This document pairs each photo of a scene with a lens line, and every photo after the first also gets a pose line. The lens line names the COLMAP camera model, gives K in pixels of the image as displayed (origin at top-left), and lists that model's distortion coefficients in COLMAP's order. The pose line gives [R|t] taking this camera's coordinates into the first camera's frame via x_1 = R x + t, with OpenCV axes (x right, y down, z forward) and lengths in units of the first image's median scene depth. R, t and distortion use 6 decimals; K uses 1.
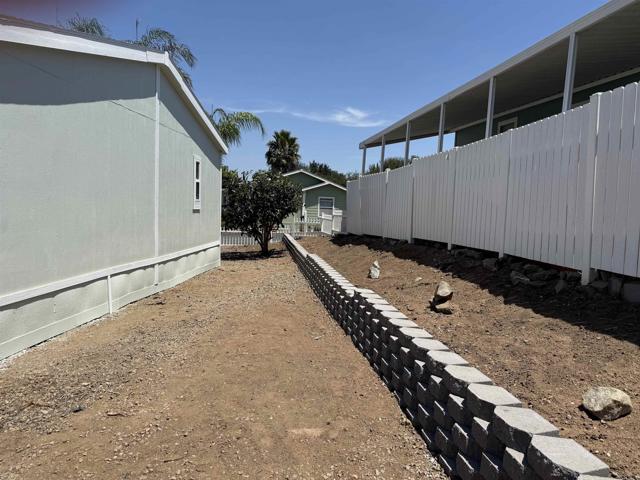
lens RADIAL K [[454.3, 0, 321.1], [0, 454.3, 238.9], [0, 0, 1]] dist [0.039495, -0.037967]
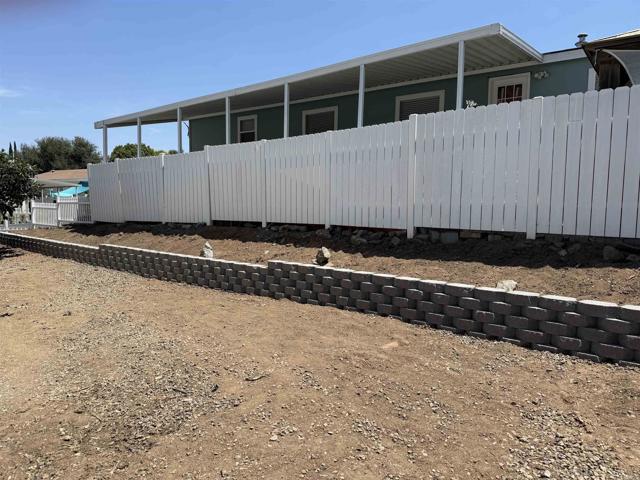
lens RADIAL K [[454.3, 0, 326.2], [0, 454.3, 243.4], [0, 0, 1]] dist [0.039495, -0.037967]
pose [[0.725031, -0.084341, 0.683532, -0.538229], [0.059535, 0.996433, 0.059800, 0.006725], [-0.686138, -0.002663, 0.727467, 0.057219]]
